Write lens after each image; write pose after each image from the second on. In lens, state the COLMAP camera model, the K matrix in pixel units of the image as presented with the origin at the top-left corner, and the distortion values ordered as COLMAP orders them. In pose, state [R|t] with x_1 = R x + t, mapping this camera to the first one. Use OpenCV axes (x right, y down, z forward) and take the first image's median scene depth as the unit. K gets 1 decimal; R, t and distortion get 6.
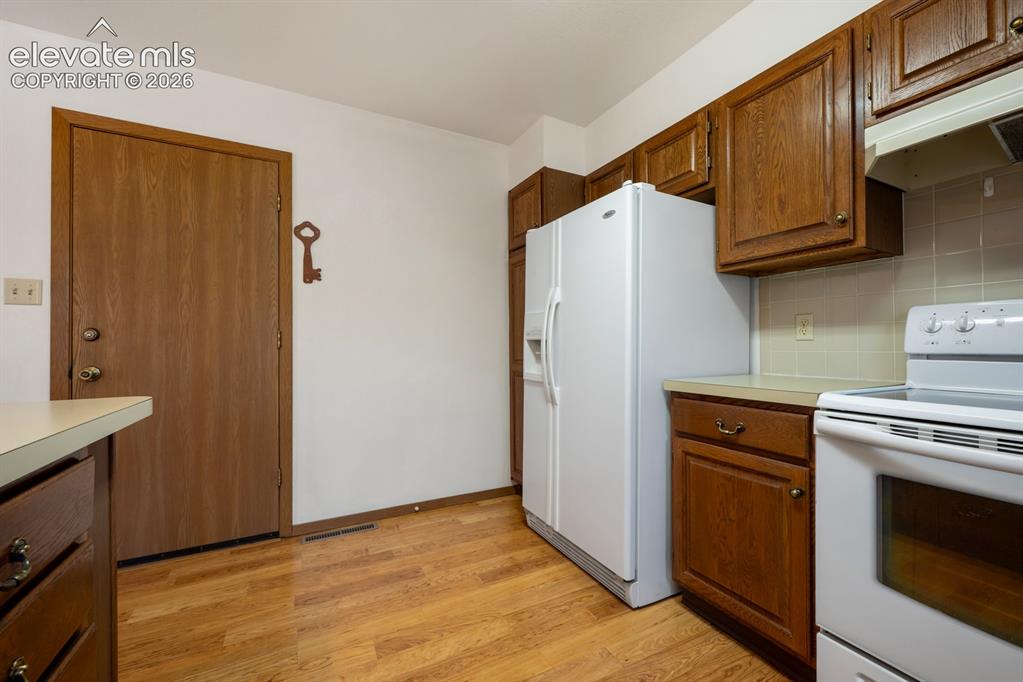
lens RADIAL K [[407.6, 0, 516.3], [0, 407.6, 341.0], [0, 0, 1]] dist [-0.002156, 0.000039]
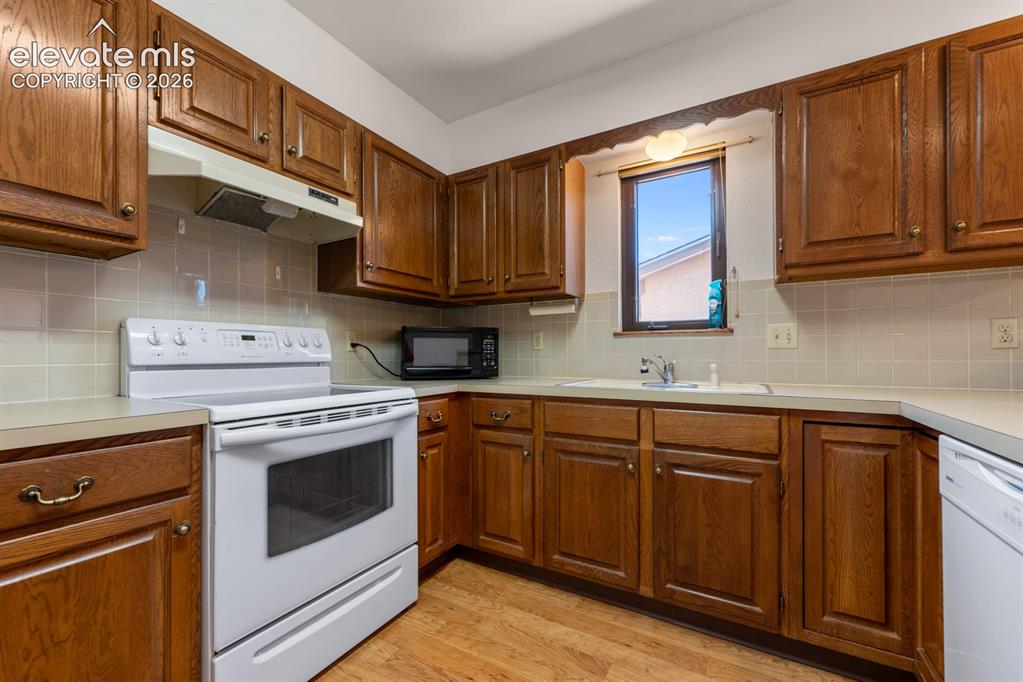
lens RADIAL K [[407.6, 0, 508.7], [0, 407.6, 355.1], [0, 0, 1]] dist [-0.002156, 0.000039]
pose [[-0.526035, 0.002676, 0.850459, -0.356757], [-0.006785, 0.999950, -0.007343, 0.007129], [-0.850436, -0.009633, -0.525990, 0.764096]]
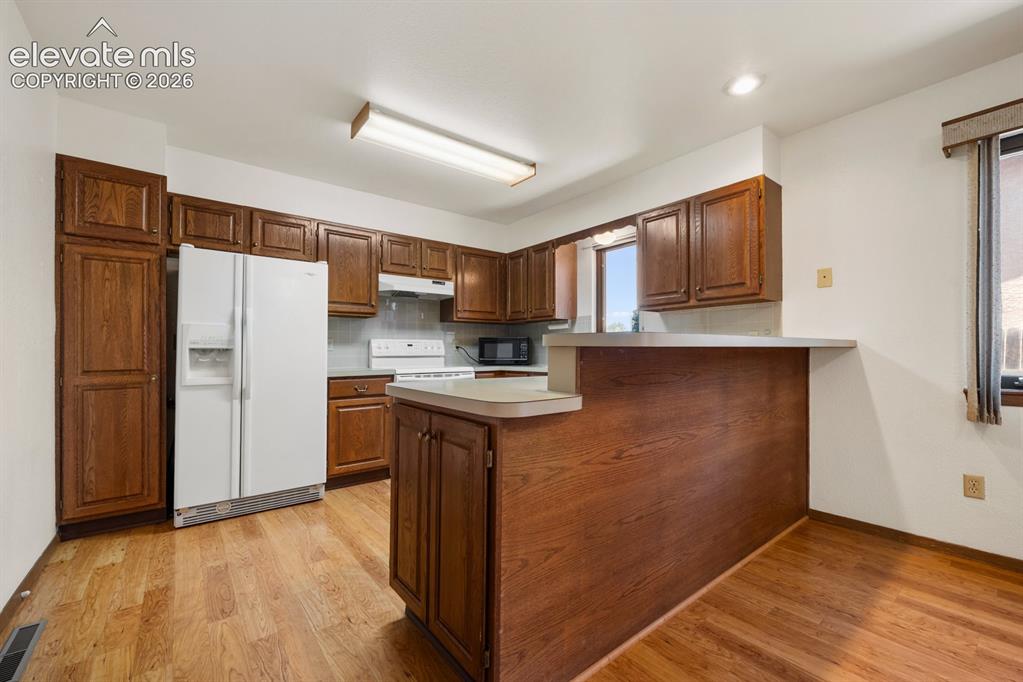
lens RADIAL K [[407.6, 0, 511.4], [0, 407.6, 342.7], [0, 0, 1]] dist [-0.002156, 0.000039]
pose [[-0.182417, 0.027736, 0.982830, -1.933841], [-0.006212, 0.999550, -0.029361, 0.015097], [-0.983202, -0.011461, -0.182162, 0.602835]]
